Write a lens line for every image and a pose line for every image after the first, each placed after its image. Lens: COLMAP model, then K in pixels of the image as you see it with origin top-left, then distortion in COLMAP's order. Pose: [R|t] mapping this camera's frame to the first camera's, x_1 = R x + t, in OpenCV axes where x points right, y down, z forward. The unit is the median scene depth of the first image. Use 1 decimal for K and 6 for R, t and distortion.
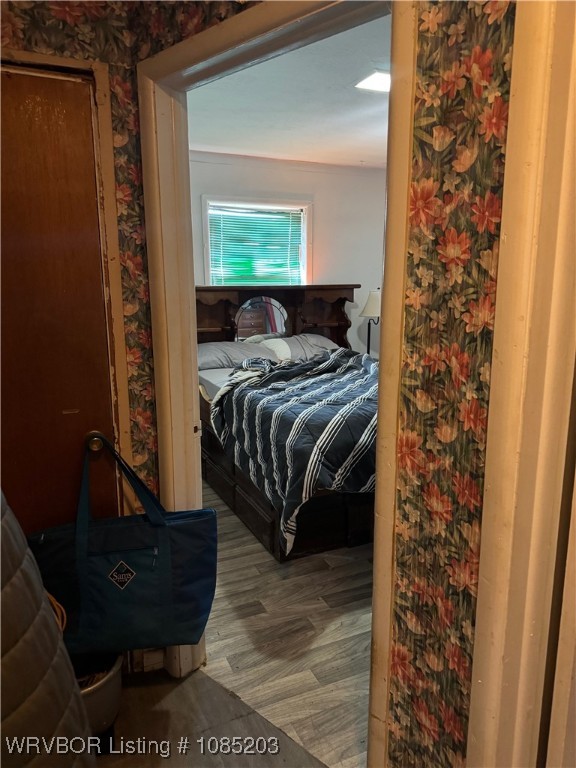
lens RADIAL K [[529.5, 0, 287.7], [0, 529.5, 382.0], [0, 0, 1]] dist [0.000714, -0.010861]
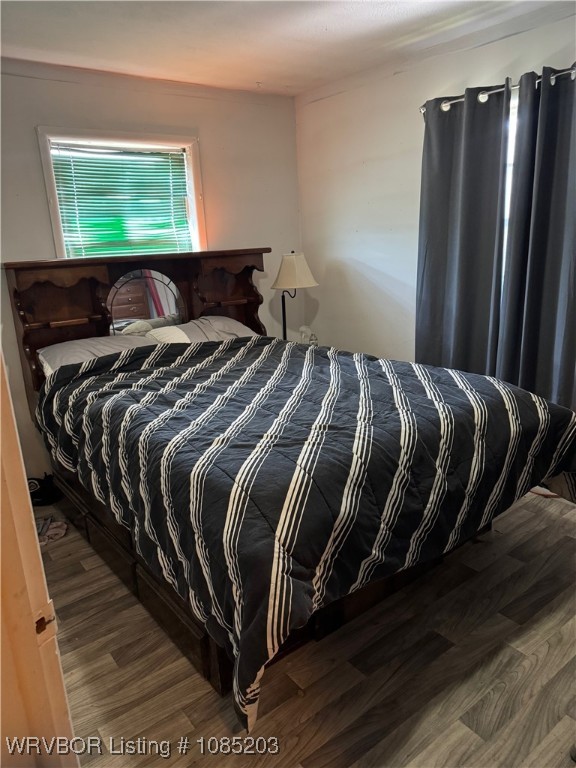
lens RADIAL K [[529.5, 0, 289.4], [0, 529.5, 386.7], [0, 0, 1]] dist [0.000714, -0.010861]
pose [[0.972397, -0.097700, 0.211892, -0.020416], [0.079939, 0.992651, 0.090845, -0.050049], [-0.219210, -0.071399, 0.973062, 0.224230]]
